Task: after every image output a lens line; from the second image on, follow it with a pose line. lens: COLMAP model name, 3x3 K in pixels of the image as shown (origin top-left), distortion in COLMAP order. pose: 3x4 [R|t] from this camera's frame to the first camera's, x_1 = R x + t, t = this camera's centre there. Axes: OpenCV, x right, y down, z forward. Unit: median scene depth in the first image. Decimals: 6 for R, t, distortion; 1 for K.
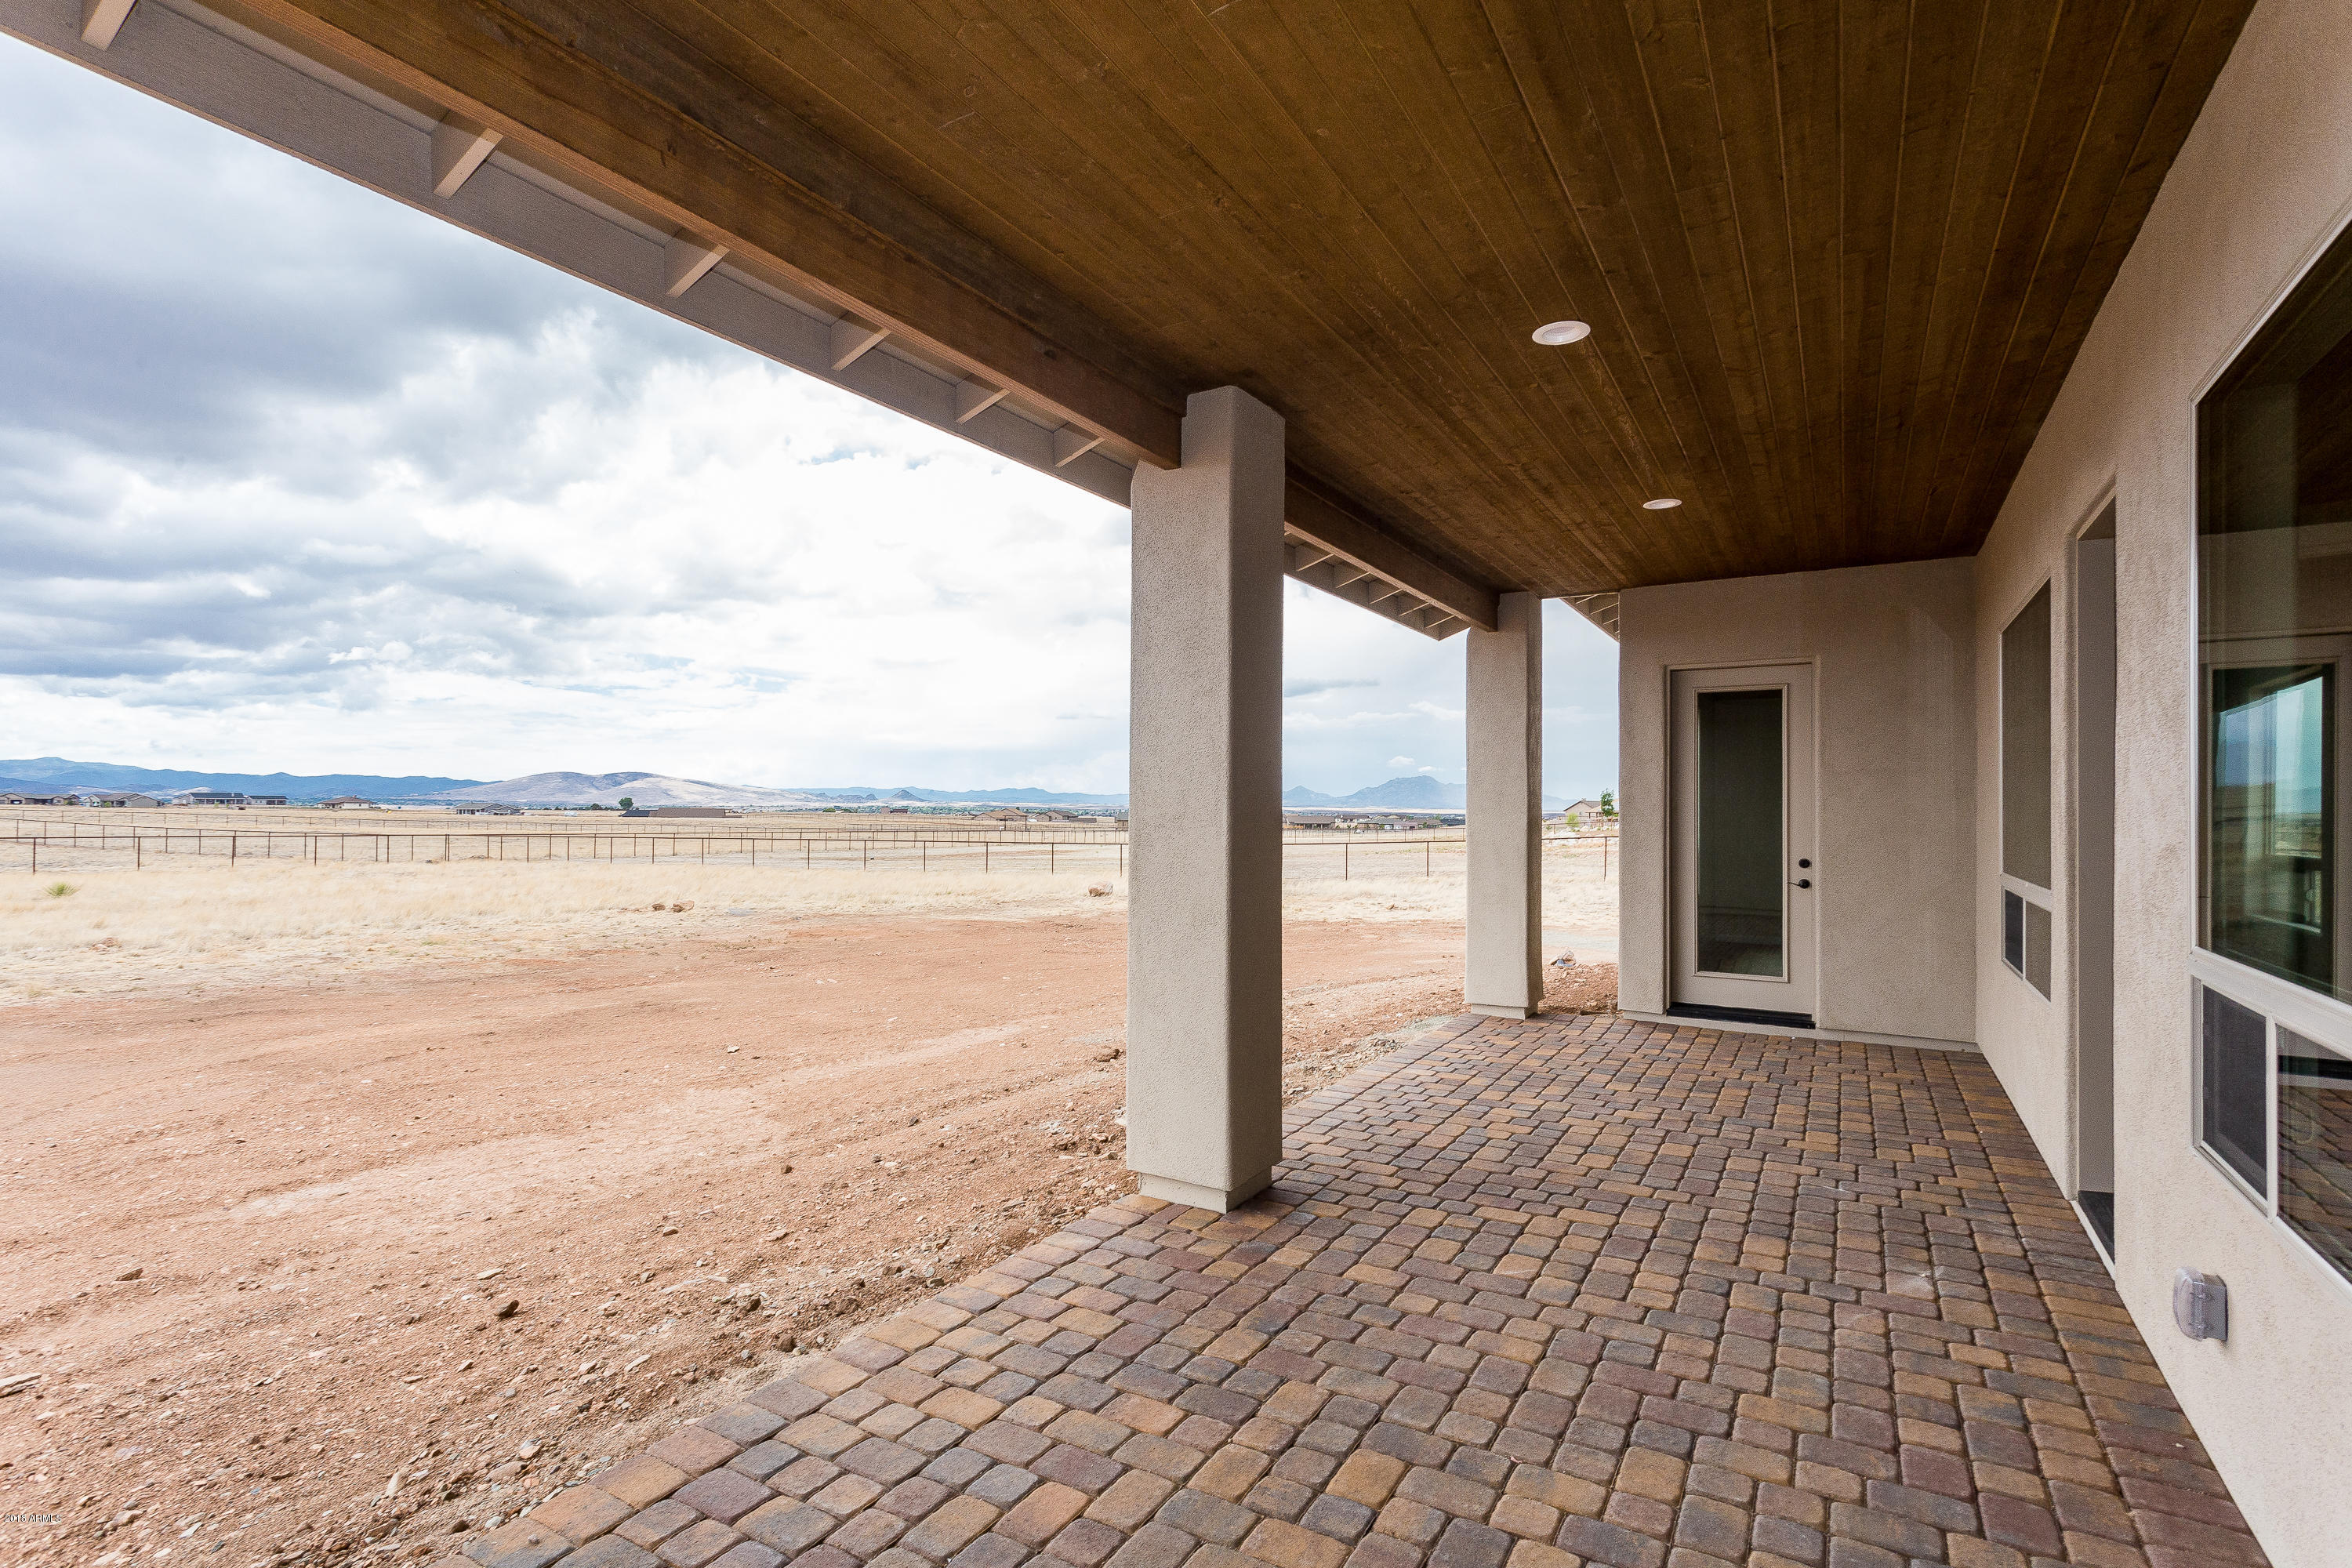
lens RADIAL K [[1136.9, 0, 1160.6], [0, 1136.9, 787.0], [0, 0, 1]] dist [0.001692, 0.000324]
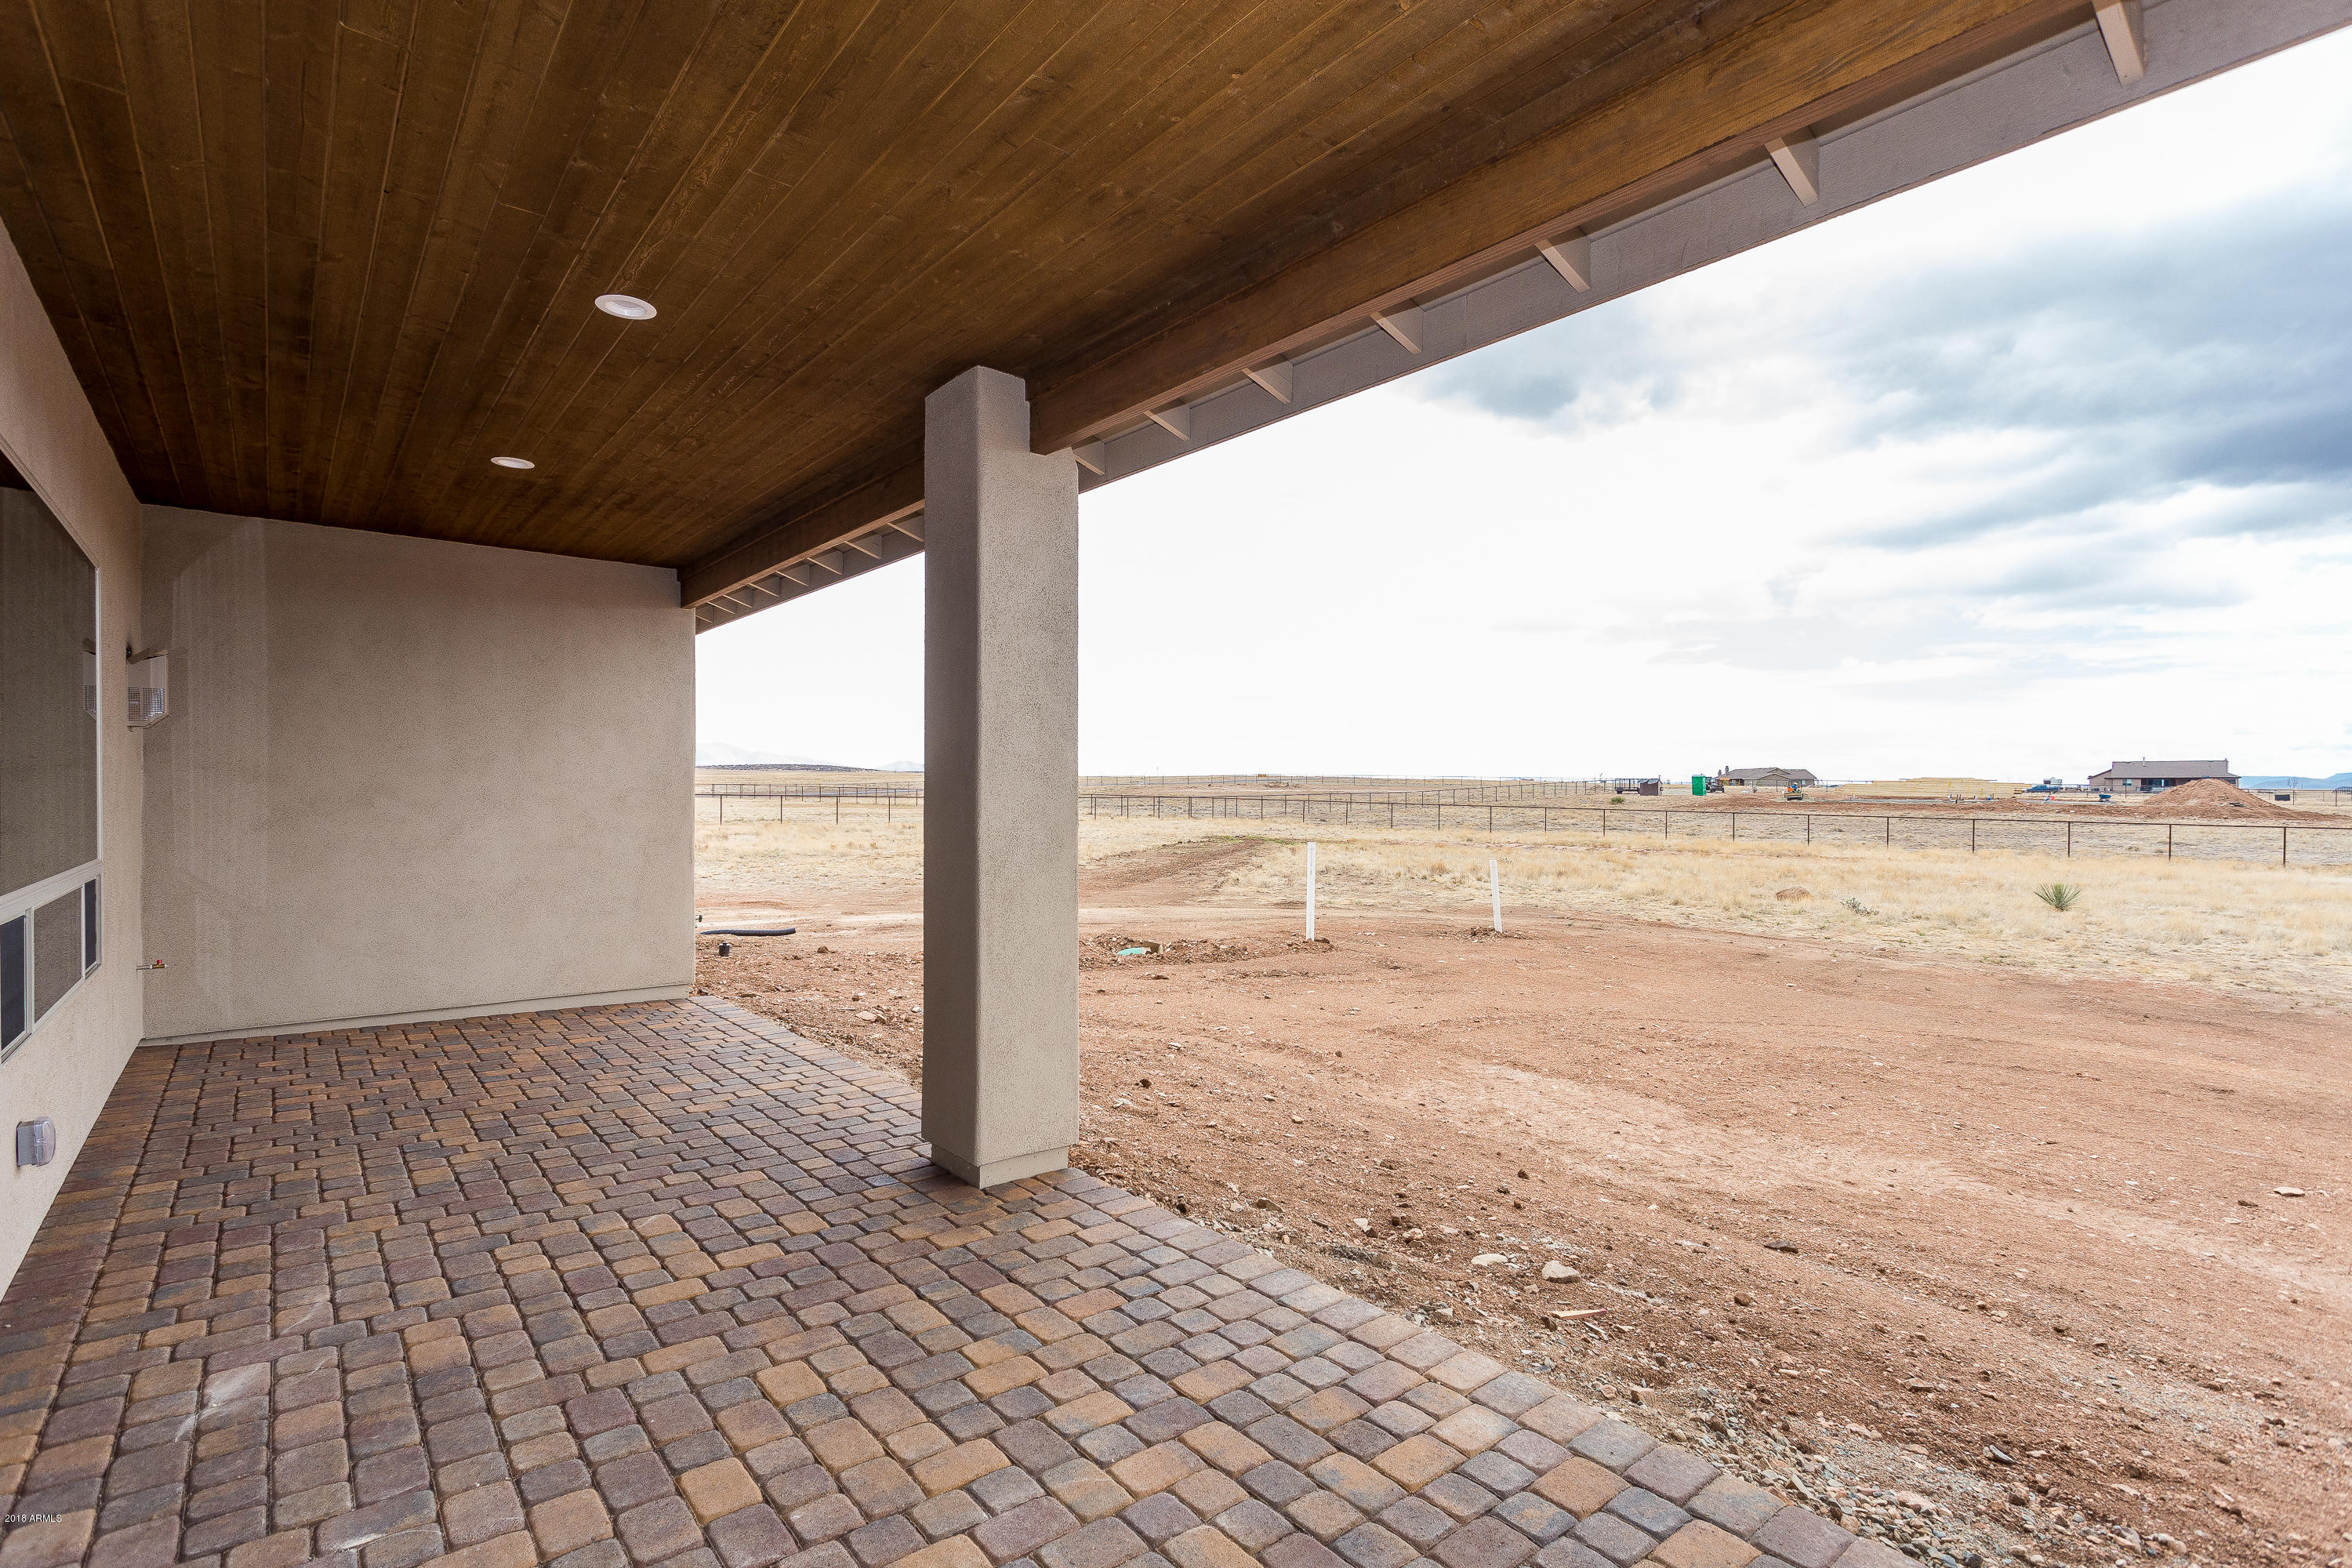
lens RADIAL K [[1117.4, 0, 1170.0], [0, 1117.4, 792.3], [0, 0, 1]] dist [0.003675, 0.000092]
pose [[-0.345298, -0.005606, -0.938476, 0.861446], [0.012778, 0.999861, -0.010674, 0.031950], [0.938406, -0.015677, -0.345179, 1.389344]]
